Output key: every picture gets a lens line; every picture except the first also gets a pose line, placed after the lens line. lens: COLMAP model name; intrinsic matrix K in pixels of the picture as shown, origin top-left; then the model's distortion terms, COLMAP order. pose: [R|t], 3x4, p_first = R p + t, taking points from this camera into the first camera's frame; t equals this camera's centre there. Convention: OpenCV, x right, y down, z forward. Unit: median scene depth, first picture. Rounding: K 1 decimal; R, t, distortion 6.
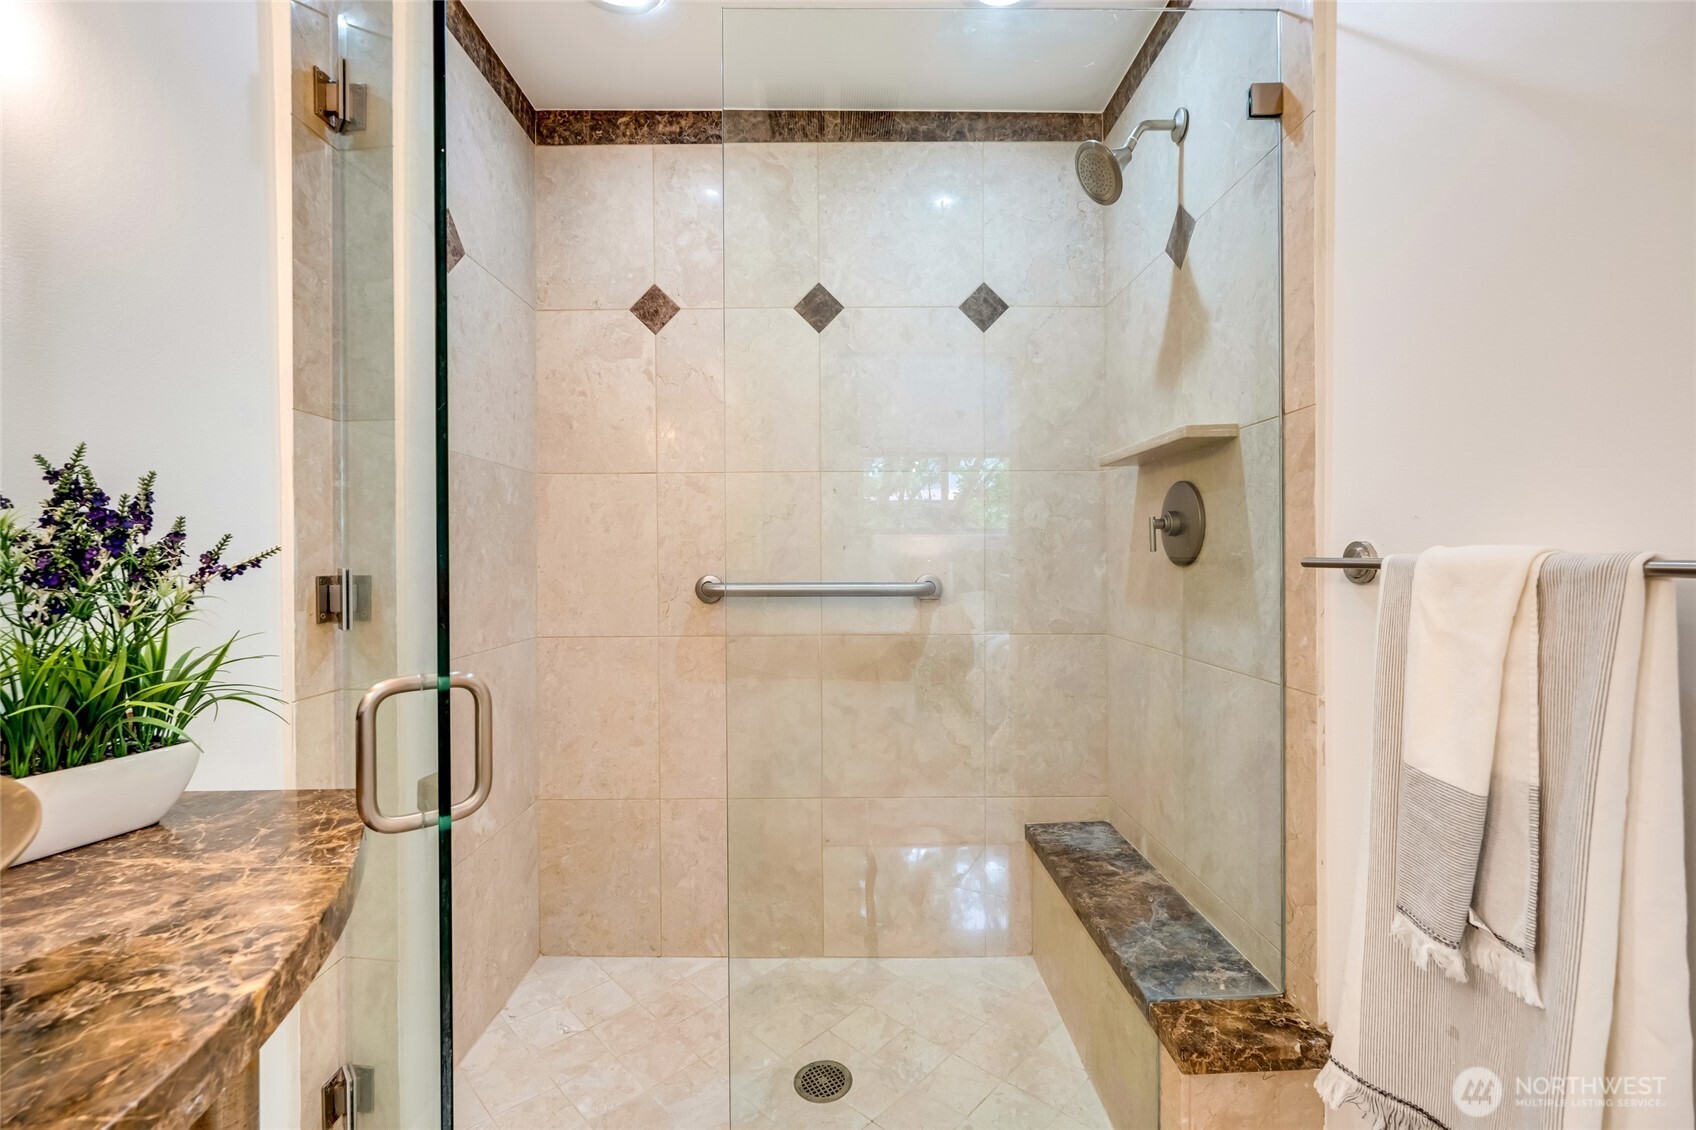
lens RADIAL K [[745.4, 0, 862.0], [0, 745.4, 556.6], [0, 0, 1]] dist [-0.001131, 0.000195]
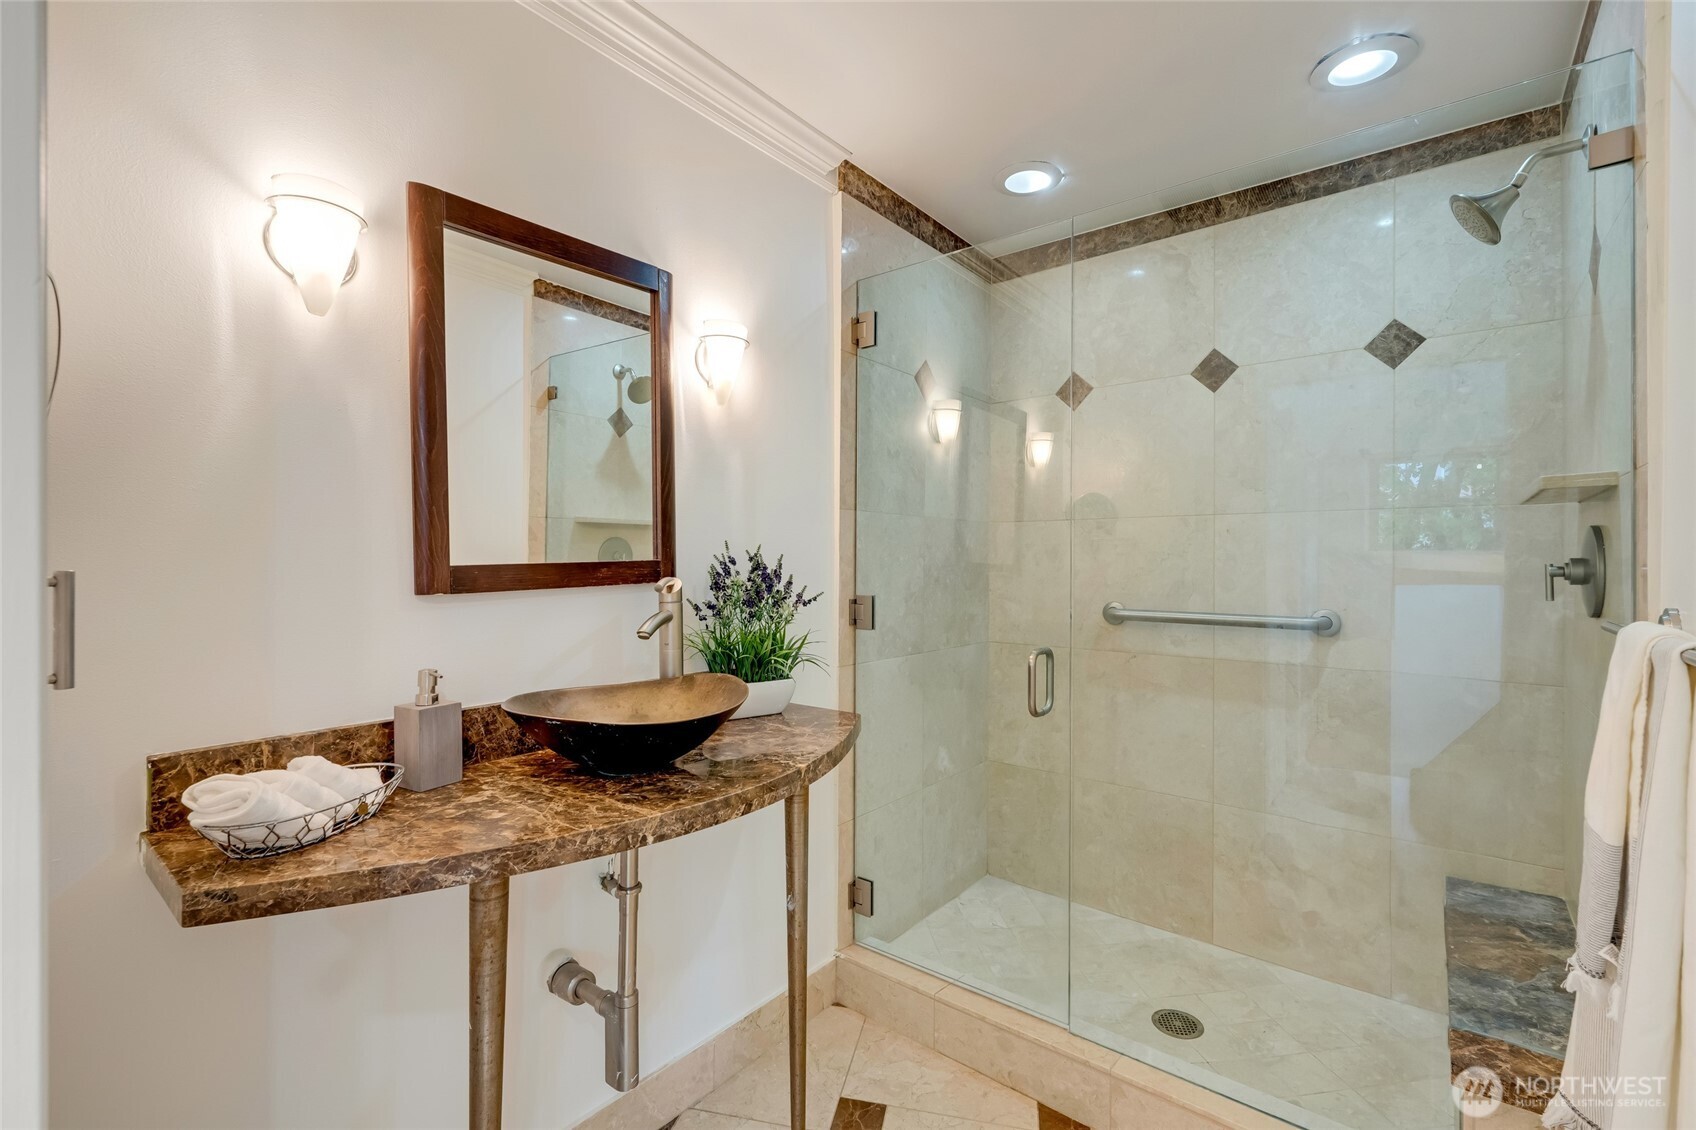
lens RADIAL K [[745.4, 0, 862.0], [0, 745.4, 556.6], [0, 0, 1]] dist [-0.001131, 0.000195]
pose [[0.784406, 0.005070, -0.620228, 0.234950], [-0.011910, 0.999905, -0.006890, -0.036960], [0.620134, 0.012791, 0.784392, -0.227866]]
